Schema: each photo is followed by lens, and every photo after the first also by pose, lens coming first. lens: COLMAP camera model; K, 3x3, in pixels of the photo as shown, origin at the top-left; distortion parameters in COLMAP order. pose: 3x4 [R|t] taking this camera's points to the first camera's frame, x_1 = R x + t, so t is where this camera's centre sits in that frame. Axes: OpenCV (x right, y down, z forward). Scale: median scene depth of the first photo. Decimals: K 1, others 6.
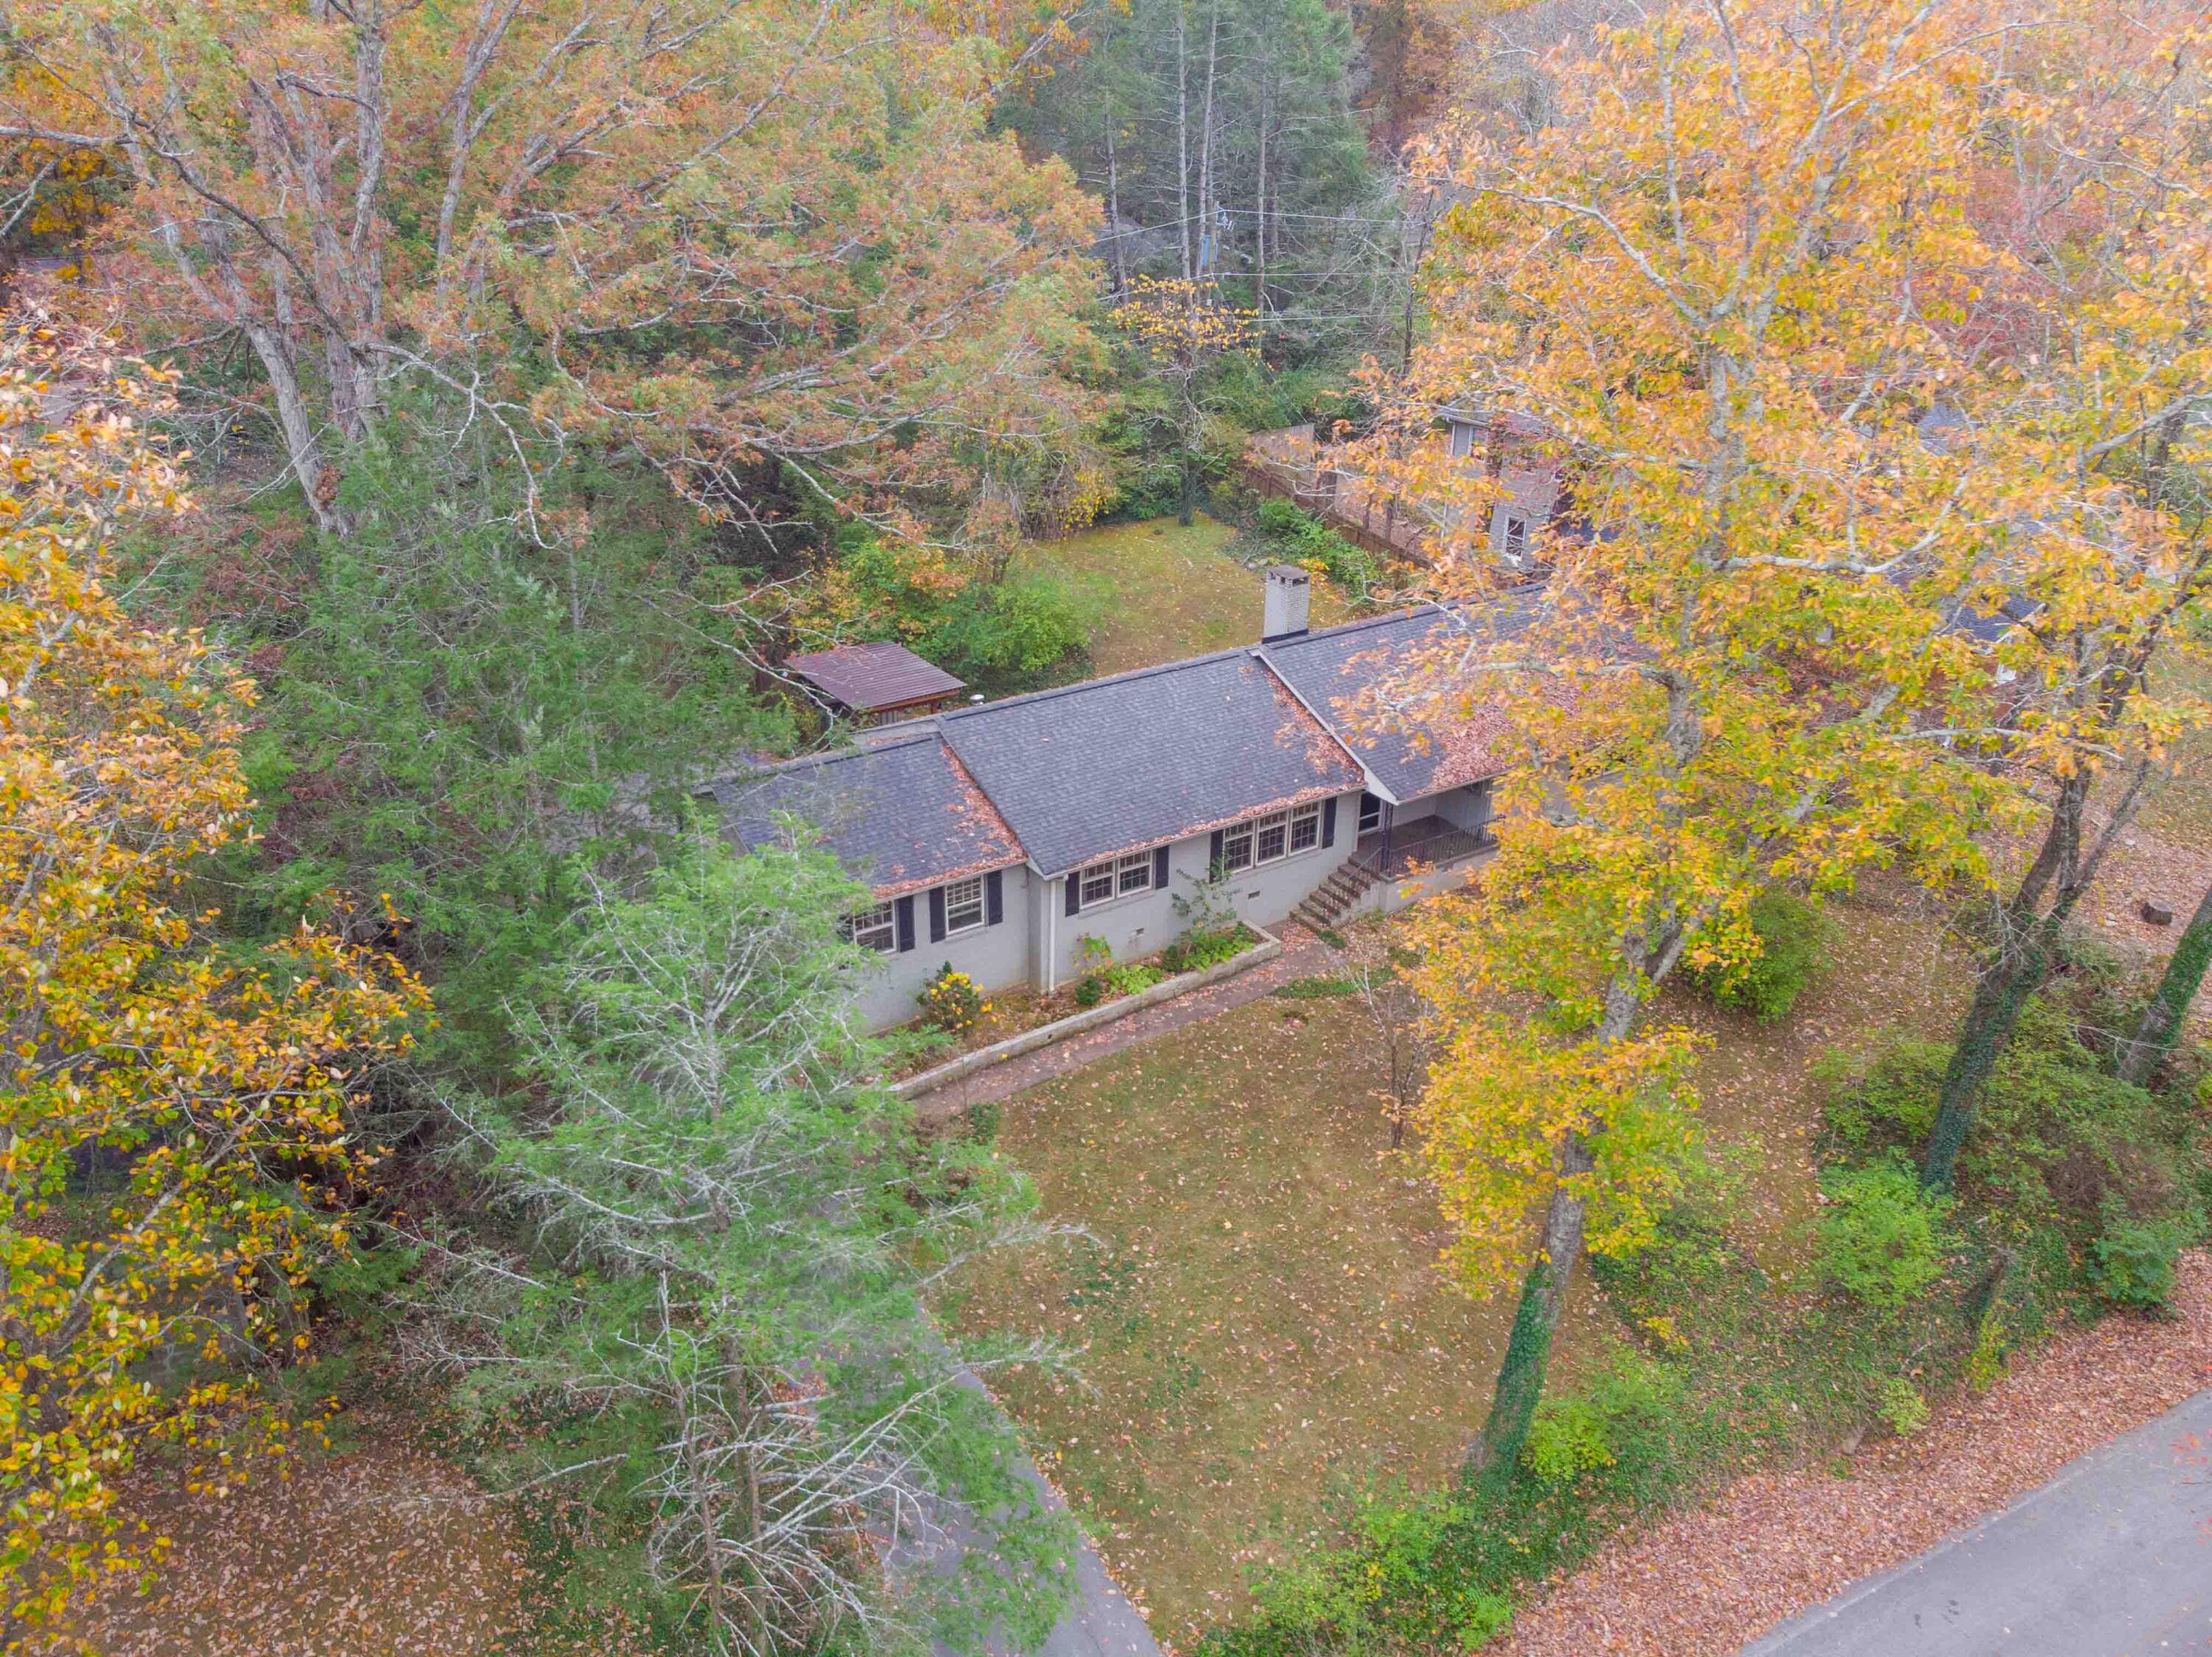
lens RADIAL K [[1639.8, 0, 1086.9], [0, 1639.8, 812.5], [0, 0, 1]] dist [0.003285, -0.000699]
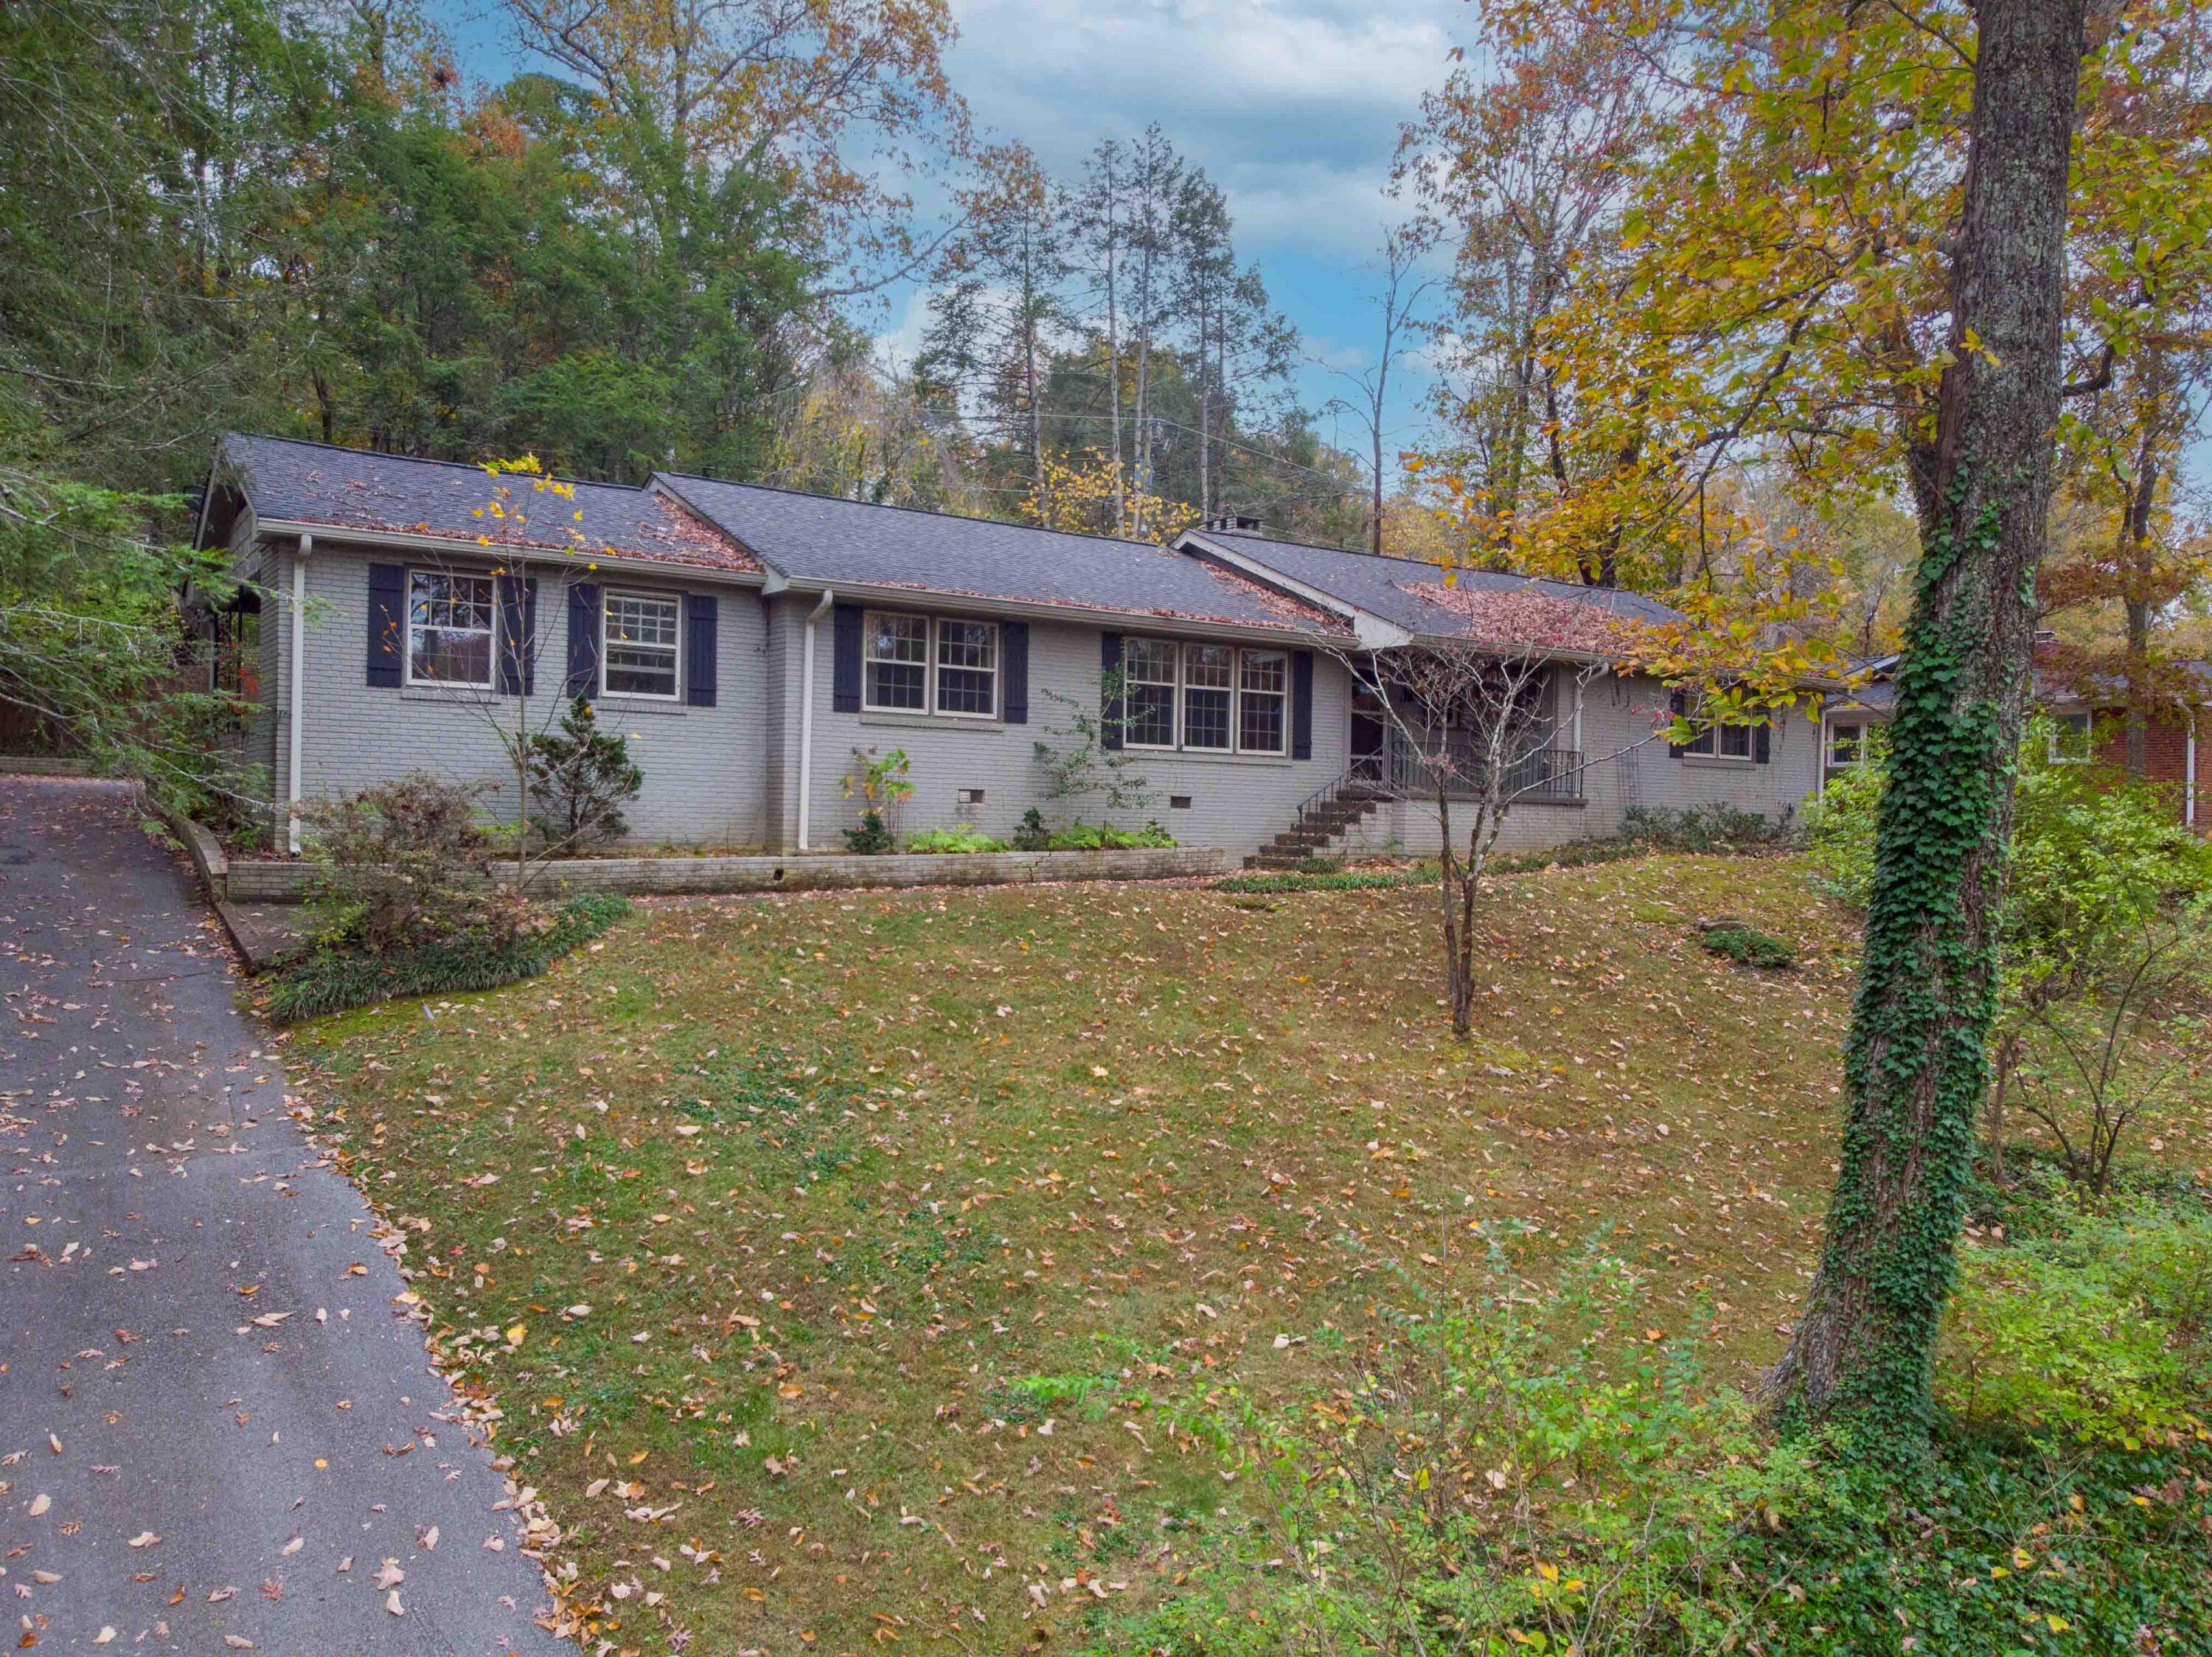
lens RADIAL K [[1639.8, 0, 1117.7], [0, 1639.8, 833.4], [0, 0, 1]] dist [0.003285, -0.000699]
pose [[0.999677, 0.006947, 0.024442, 0.068662], [0.003806, 0.910116, -0.414336, 0.324611], [-0.025124, 0.414295, 0.909796, 0.494804]]
